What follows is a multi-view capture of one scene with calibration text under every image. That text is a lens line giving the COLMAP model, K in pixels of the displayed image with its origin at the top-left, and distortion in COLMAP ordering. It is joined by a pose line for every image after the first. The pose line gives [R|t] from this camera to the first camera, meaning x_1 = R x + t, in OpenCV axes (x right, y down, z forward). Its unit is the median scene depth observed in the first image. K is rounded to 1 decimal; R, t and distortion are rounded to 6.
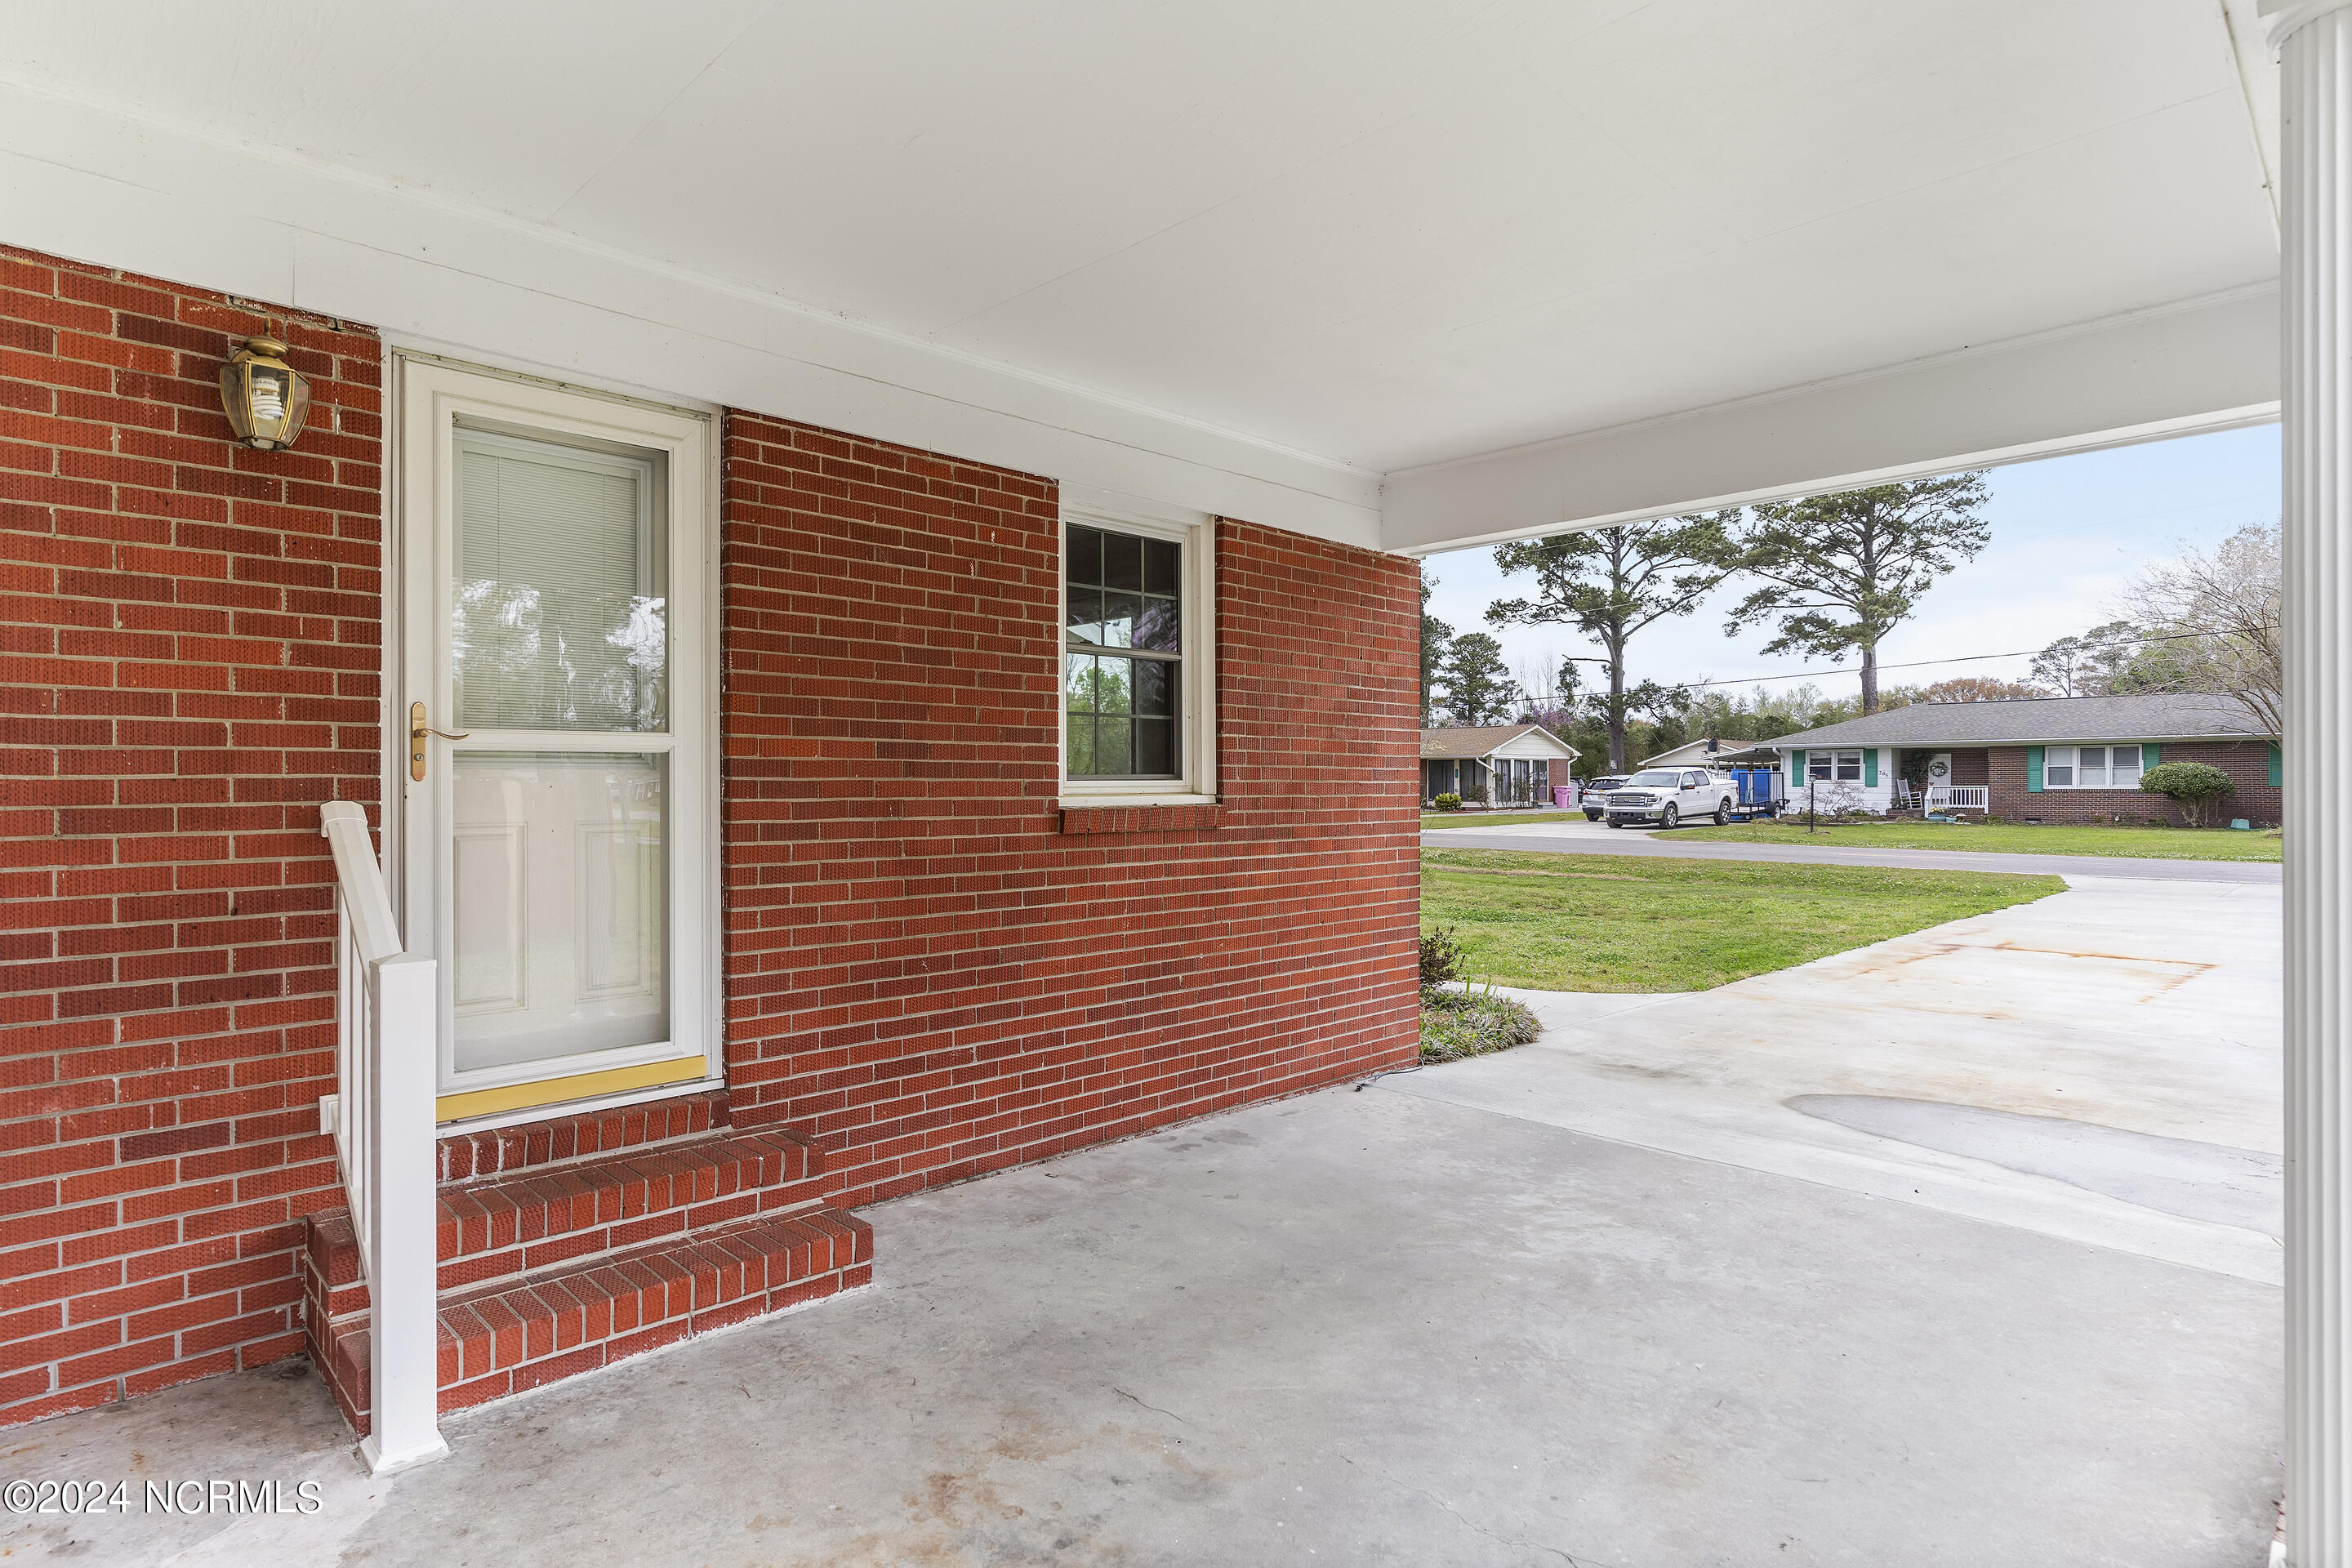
lens RADIAL K [[1253.2, 0, 1178.0], [0, 1253.2, 750.8], [0, 0, 1]] dist [-0.005662, -0.000641]
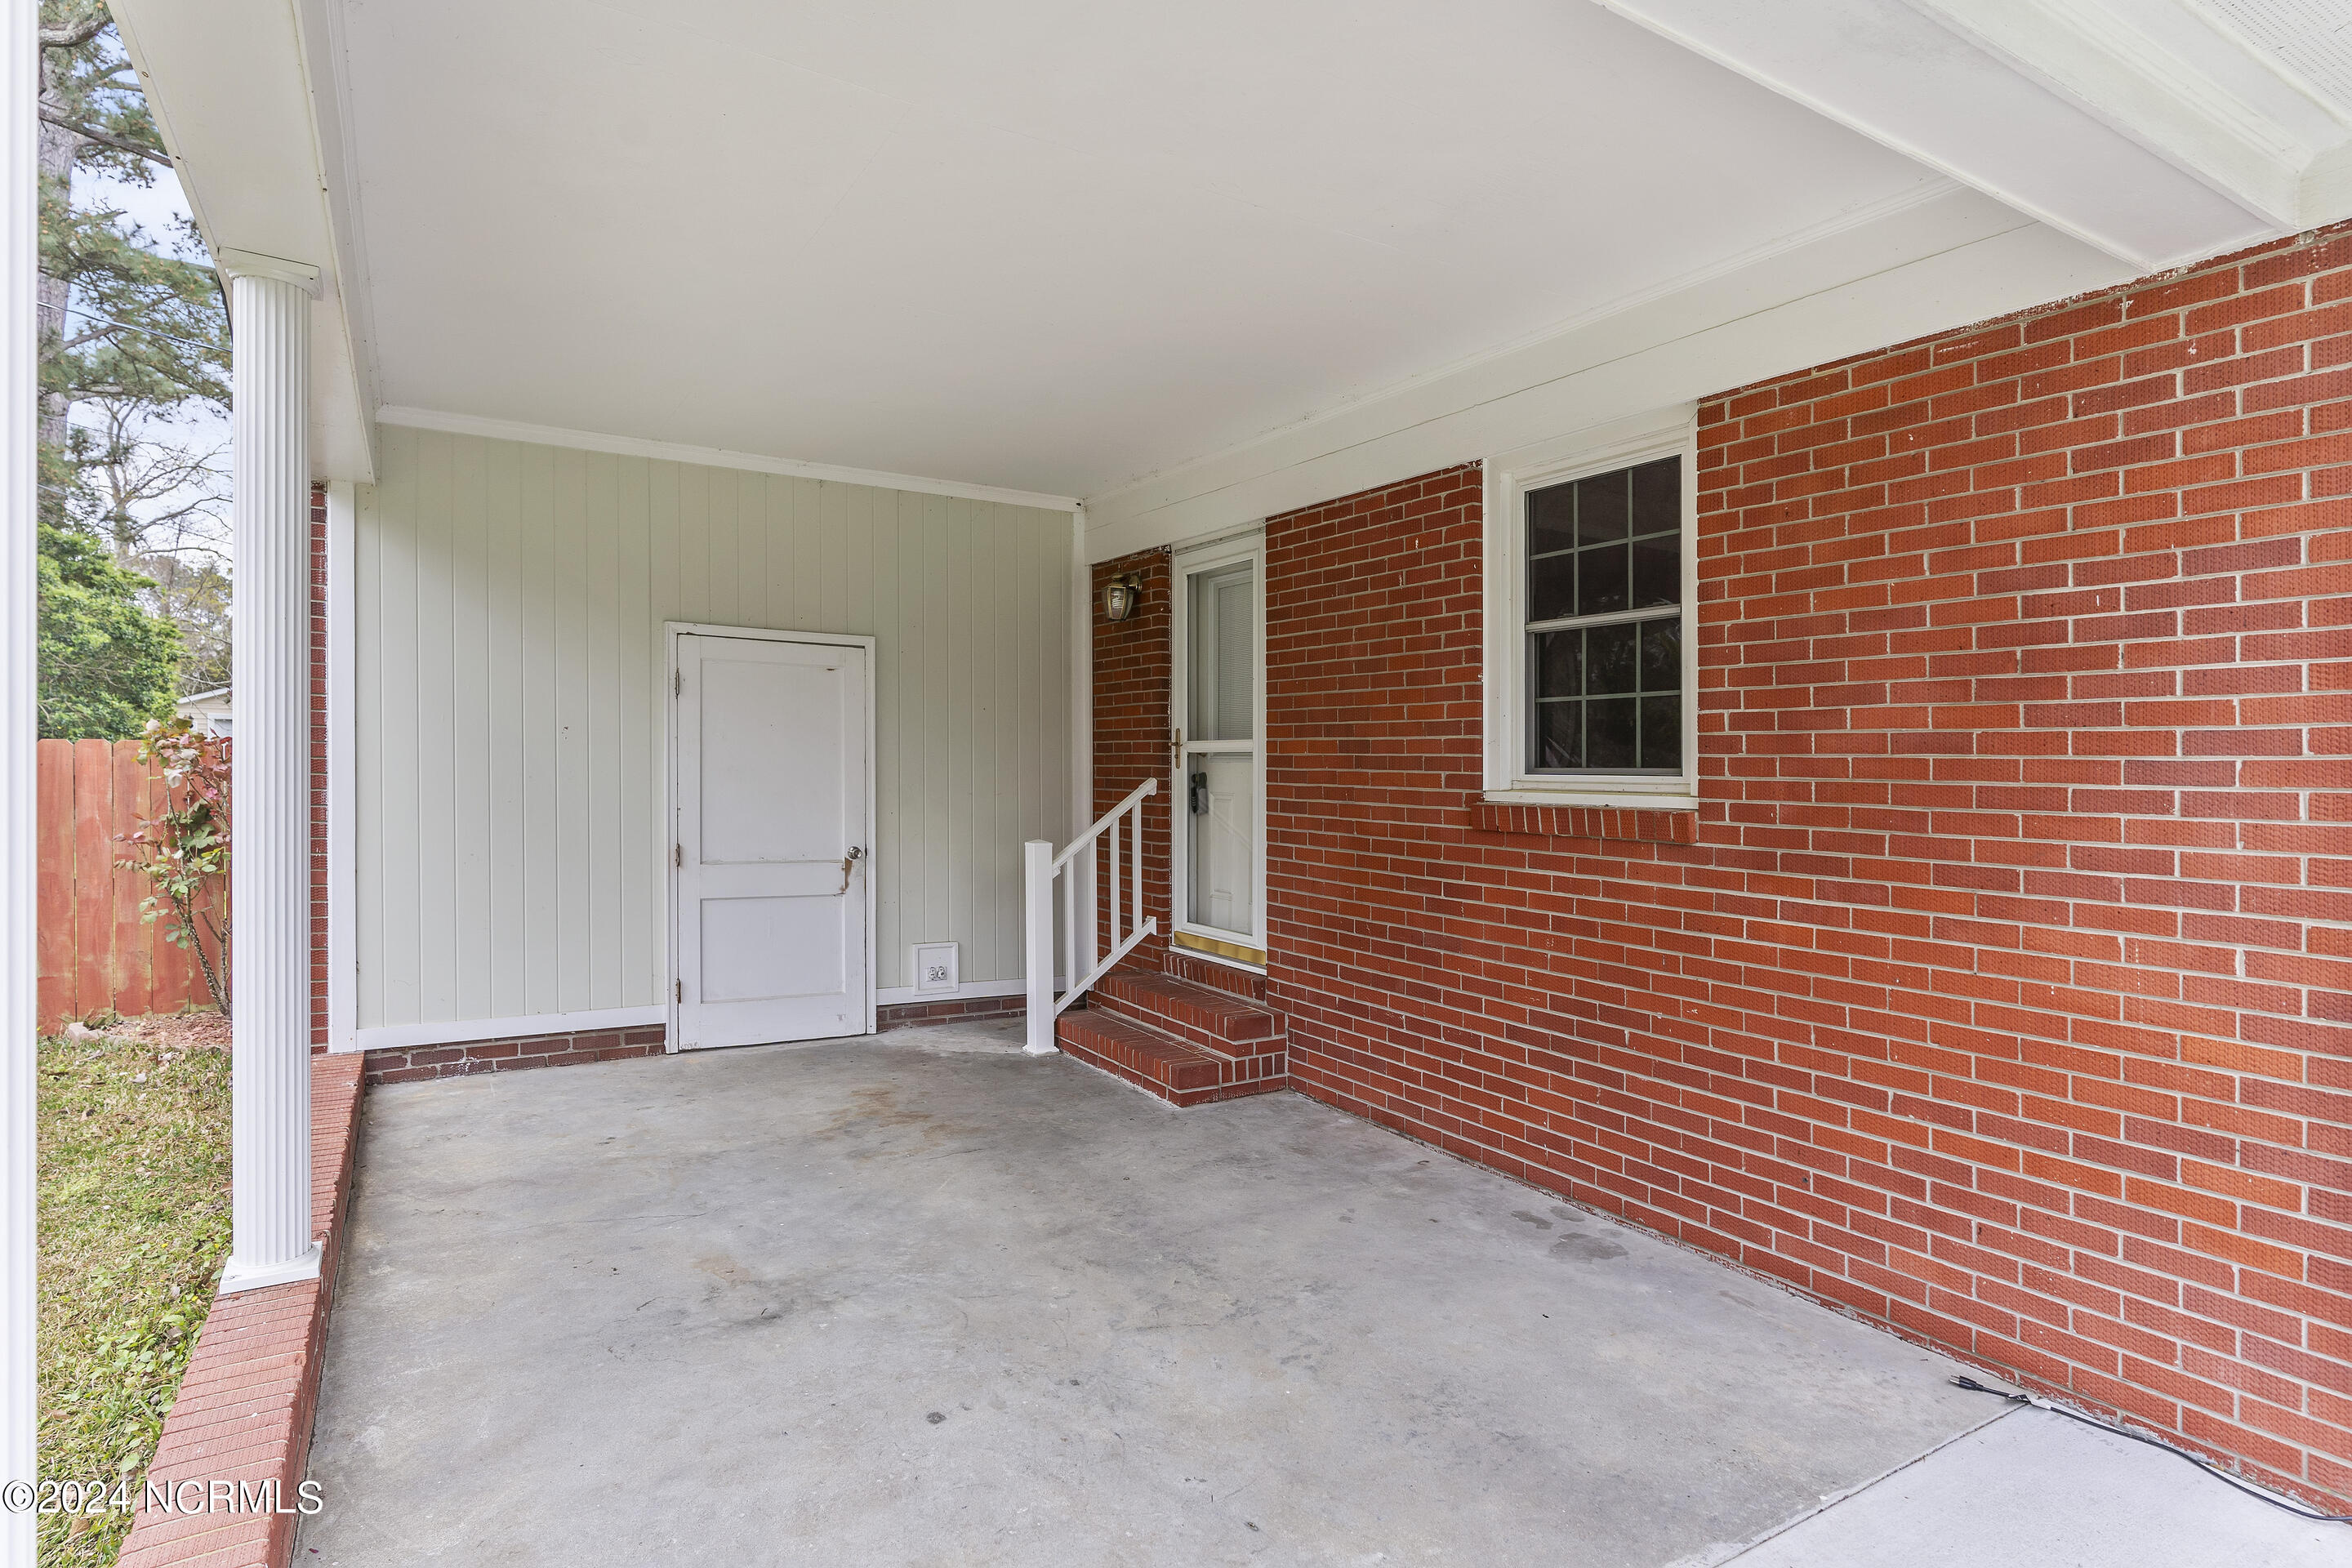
lens RADIAL K [[1221.4, 0, 1160.4], [0, 1221.4, 763.3], [0, 0, 1]] dist [-0.002171, 0.000808]
pose [[-0.238350, -0.004315, -0.971170, 0.934441], [0.010838, 0.999916, -0.007103, 0.021397], [0.971119, -0.012218, -0.238284, 1.059288]]
